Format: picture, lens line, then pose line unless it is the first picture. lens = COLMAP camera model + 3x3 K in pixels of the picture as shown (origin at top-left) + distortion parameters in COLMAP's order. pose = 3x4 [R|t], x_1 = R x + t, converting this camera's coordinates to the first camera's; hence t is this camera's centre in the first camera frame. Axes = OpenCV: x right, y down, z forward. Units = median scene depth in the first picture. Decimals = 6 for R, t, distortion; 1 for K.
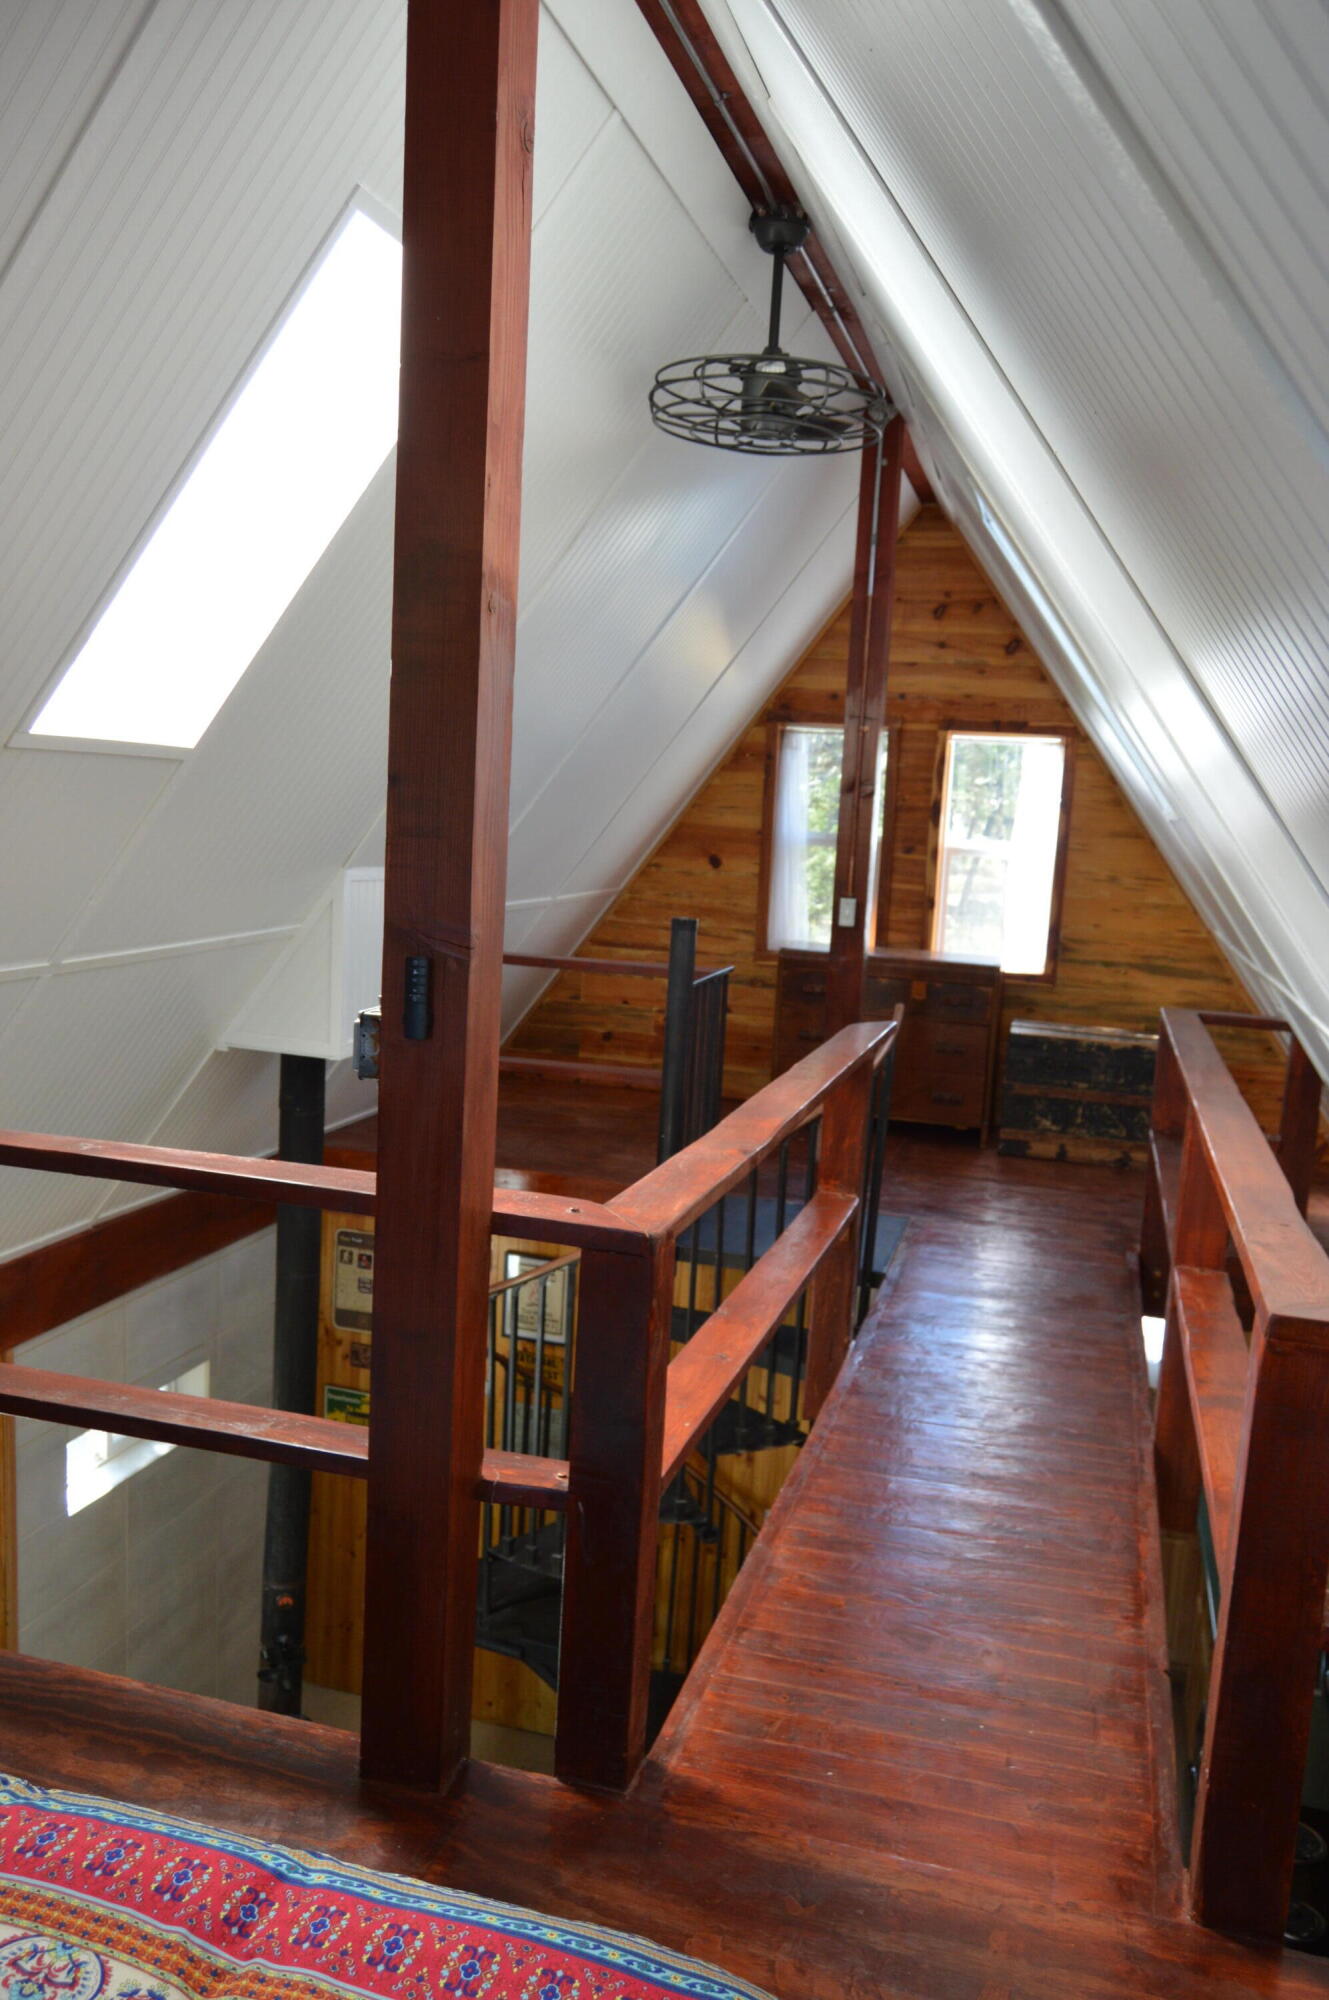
lens RADIAL K [[1567.8, 0, 659.6], [0, 1567.8, 1038.9], [0, 0, 1]] dist [-0.022260, 0.016894]
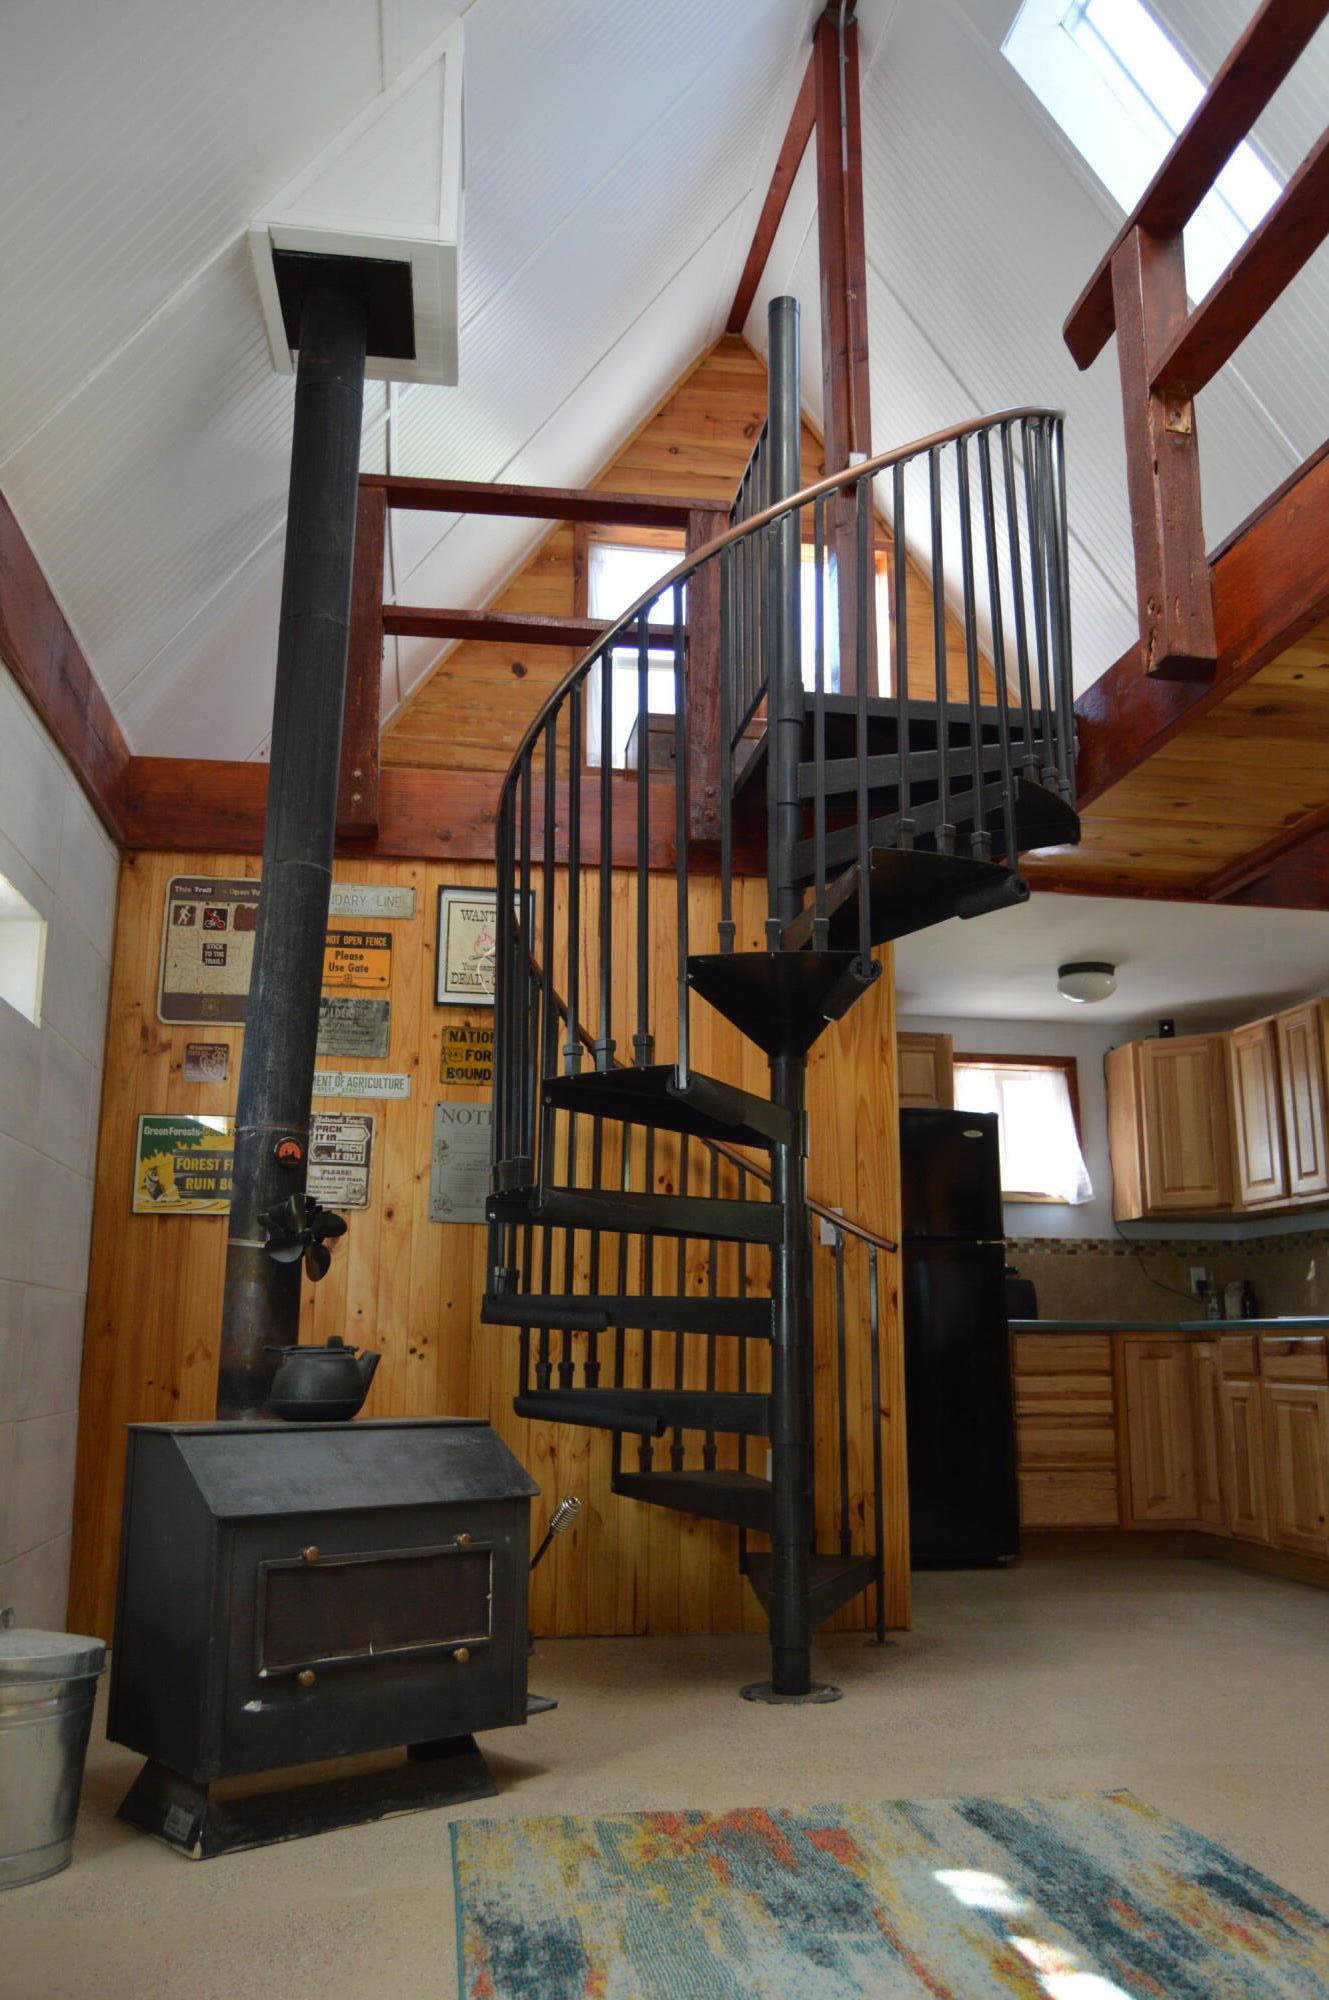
lens RADIAL K [[1567.8, 0, 672.4], [0, 1567.8, 1015.1], [0, 0, 1]] dist [-0.022260, 0.016894]
pose [[0.908858, 0.033459, 0.415761, -0.276272], [0.109840, 0.942396, -0.315952, 0.399998], [-0.402383, 0.332822, 0.852829, 0.338093]]
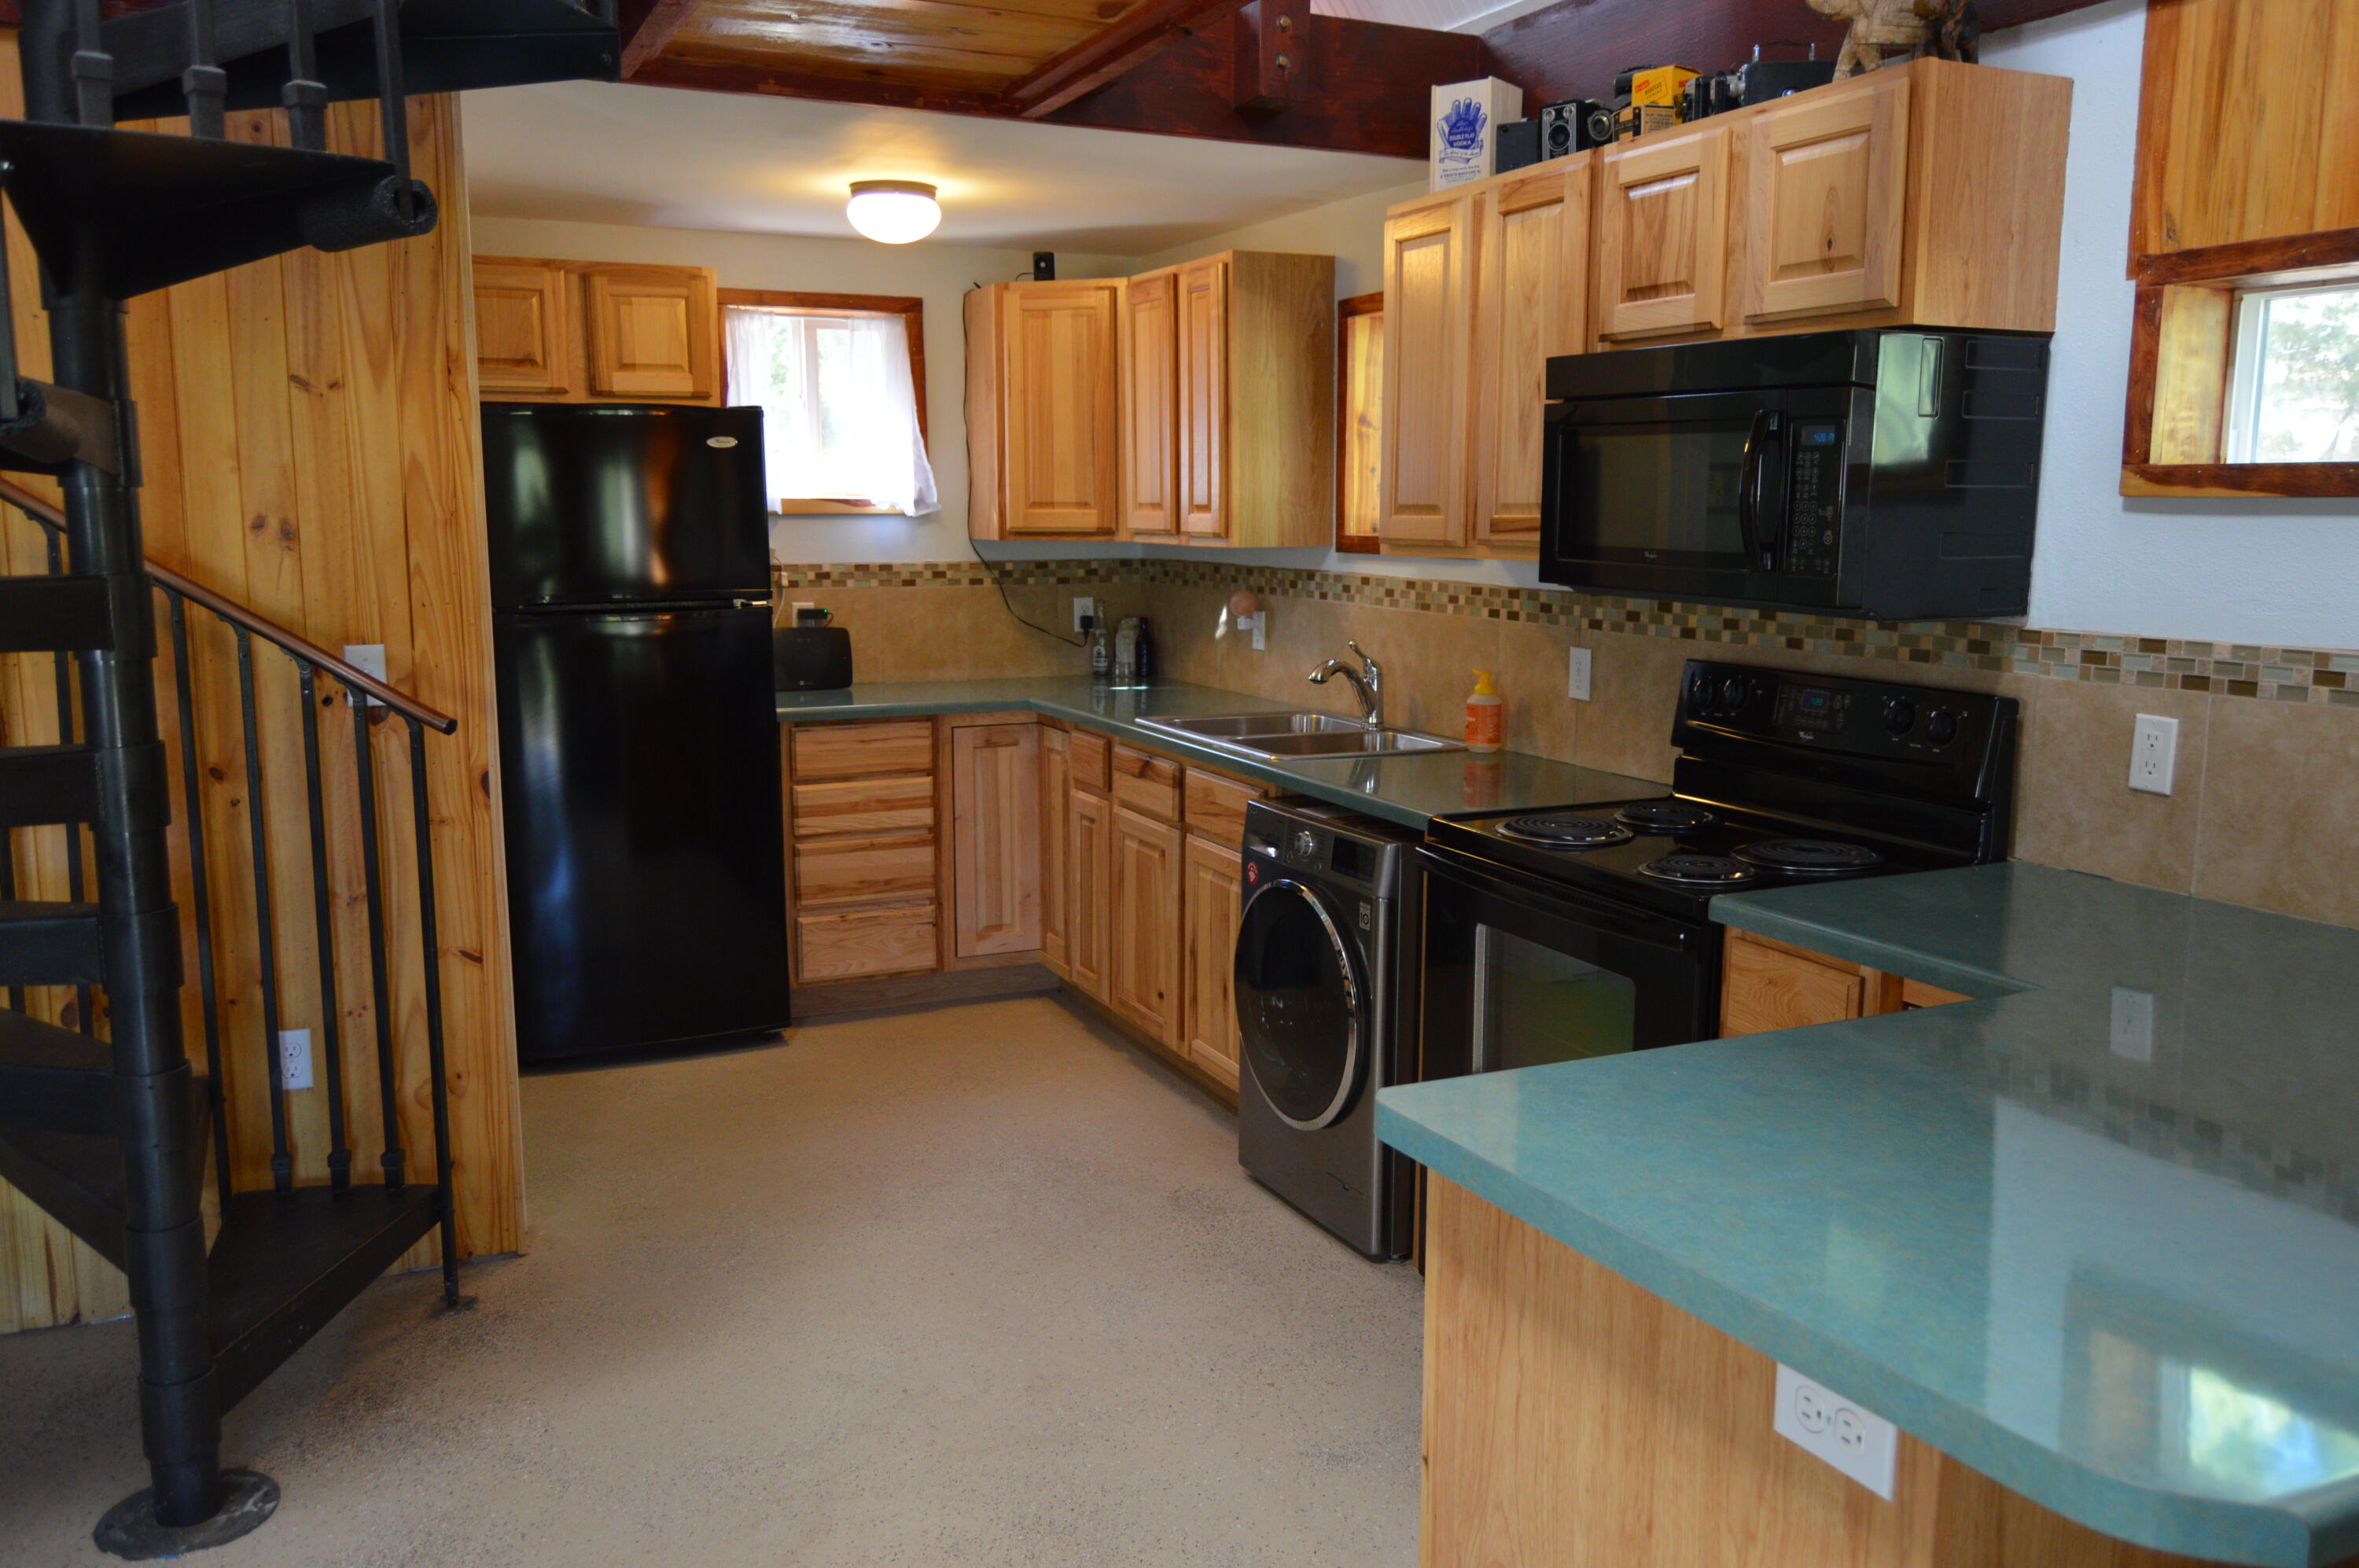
lens RADIAL K [[1849.2, 0, 1189.2], [0, 1849.2, 792.6], [0, 0, 1]] dist [-0.022260, 0.016894]
pose [[0.761070, -0.158439, 0.629022, -0.077173], [0.140712, 0.986946, 0.078343, 0.304114], [-0.633224, 0.028886, 0.773430, 0.406552]]
